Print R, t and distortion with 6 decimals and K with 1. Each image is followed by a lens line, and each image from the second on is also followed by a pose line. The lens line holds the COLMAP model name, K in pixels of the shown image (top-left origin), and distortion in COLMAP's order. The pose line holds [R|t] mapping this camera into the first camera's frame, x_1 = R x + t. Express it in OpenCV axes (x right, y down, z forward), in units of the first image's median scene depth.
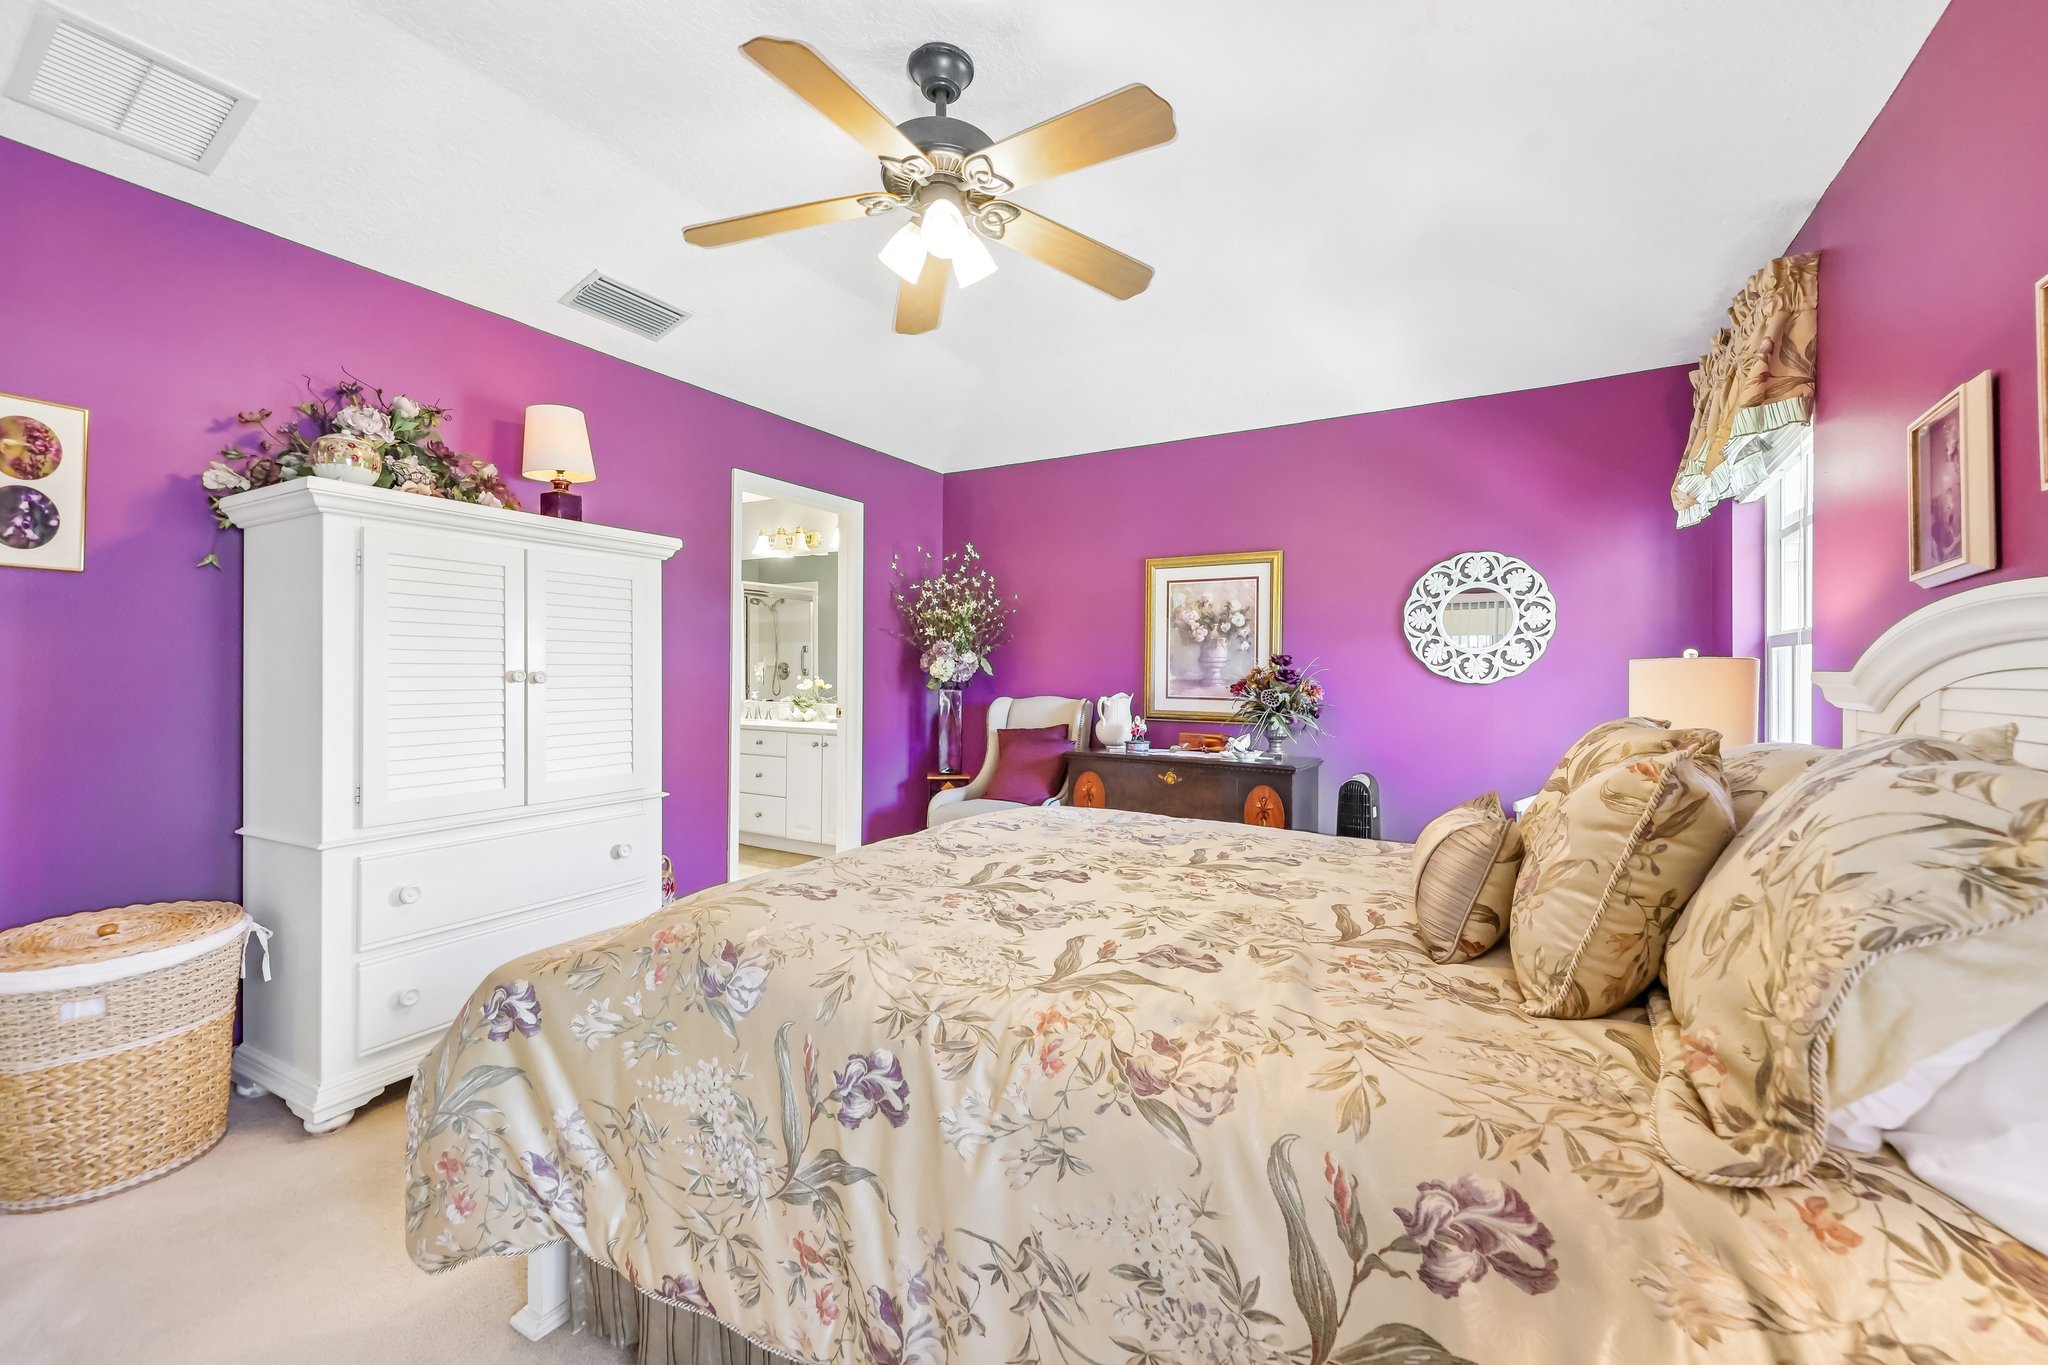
lens RADIAL K [[819.8, 0, 1023.4], [0, 819.8, 675.2], [0, 0, 1]] dist [0.008980, -0.001114]
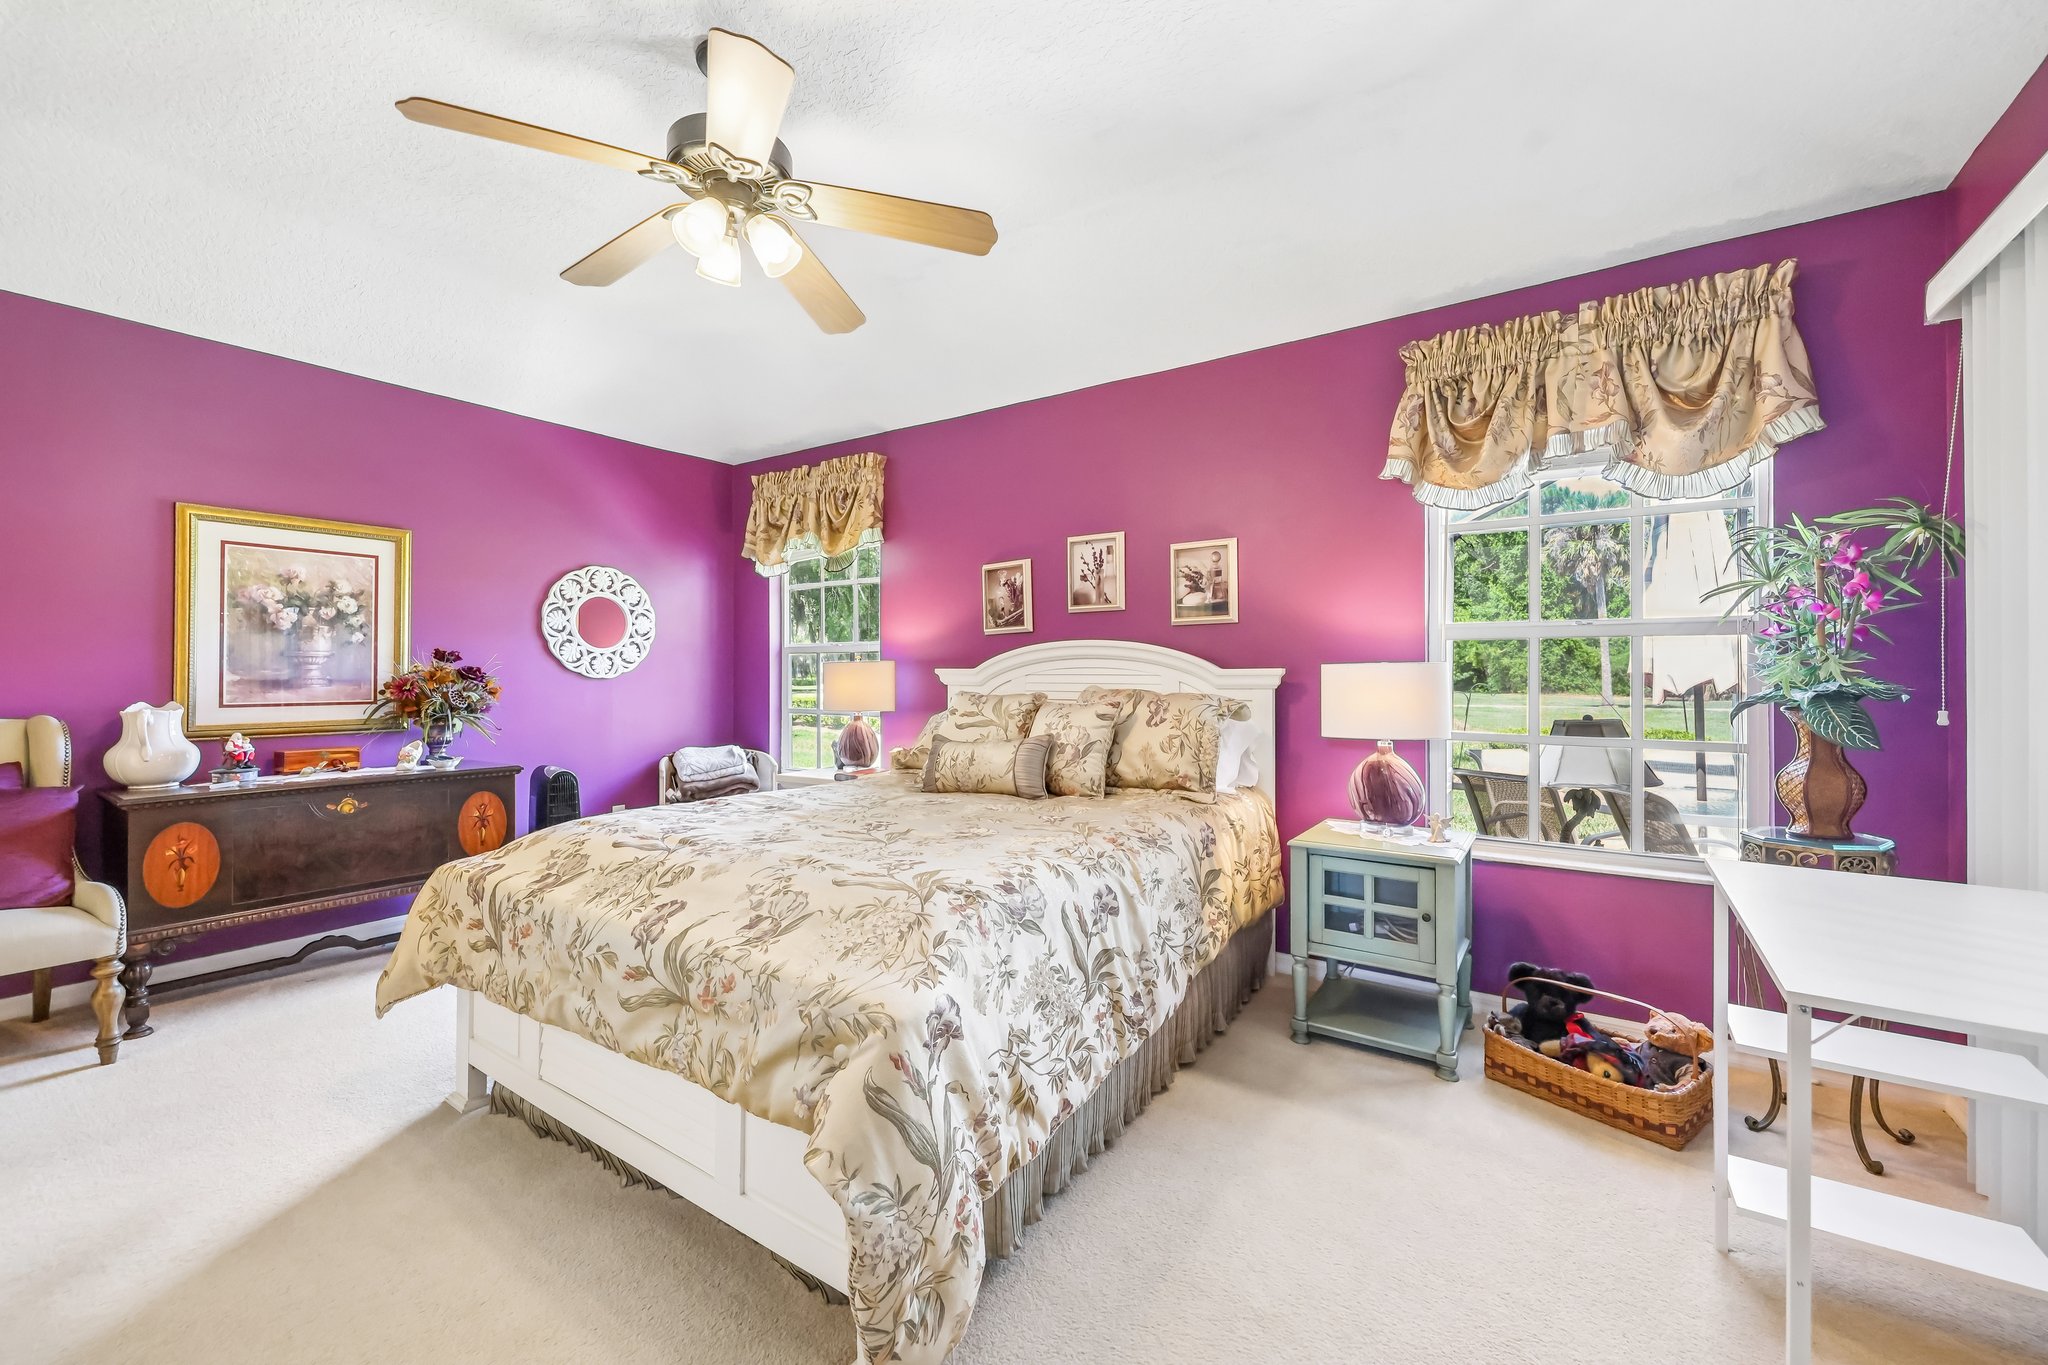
lens RADIAL K [[819.8, 0, 1017.7], [0, 819.8, 671.5], [0, 0, 1]] dist [0.008980, -0.001114]
pose [[0.093324, -0.007679, 0.995606, -0.552636], [0.000428, 0.999970, 0.007672, -0.008537], [-0.995636, -0.000289, 0.093324, 0.294949]]
